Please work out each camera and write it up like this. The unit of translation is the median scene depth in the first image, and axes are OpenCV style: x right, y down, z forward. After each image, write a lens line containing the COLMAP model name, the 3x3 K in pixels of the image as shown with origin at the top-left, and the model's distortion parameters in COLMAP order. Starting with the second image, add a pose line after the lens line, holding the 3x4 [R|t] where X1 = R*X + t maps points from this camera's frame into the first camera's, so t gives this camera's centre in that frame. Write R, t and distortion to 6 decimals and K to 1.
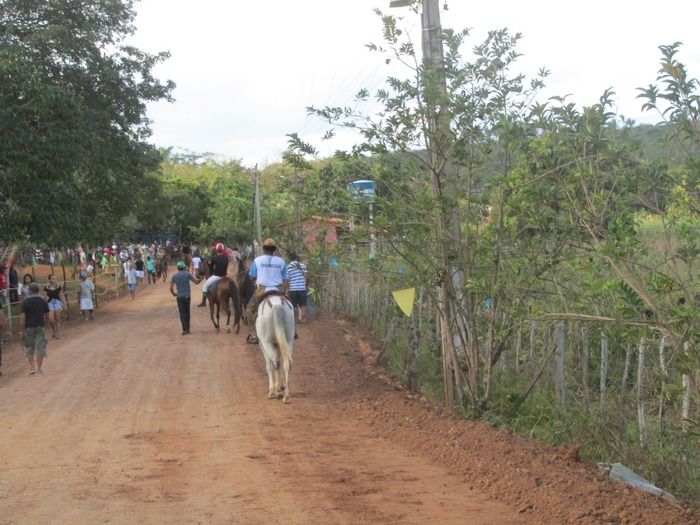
lens RADIAL K [[579.5, 0, 350.0], [0, 579.5, 262.5], [0, 0, 1]] dist [-0.032550, 0.002267]
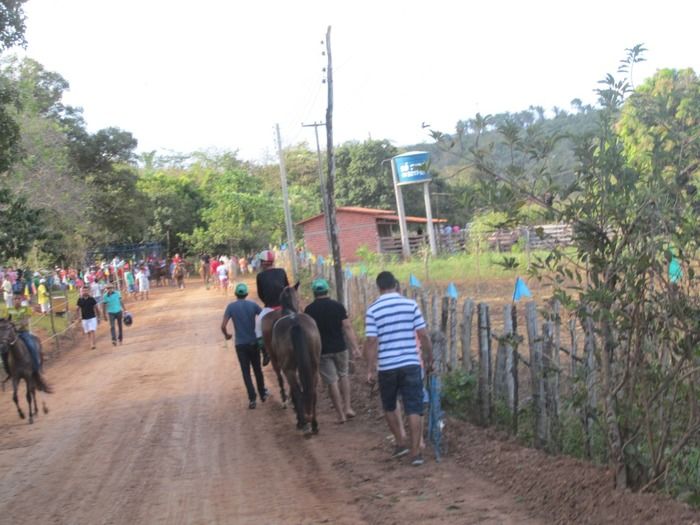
lens RADIAL K [[579.5, 0, 350.0], [0, 579.5, 262.5], [0, 0, 1]] dist [-0.032550, 0.002267]
pose [[0.997611, -0.068505, 0.008951, -0.058325], [0.068535, 0.997644, -0.003134, -0.006179], [-0.008715, 0.003740, 0.999955, 0.219282]]
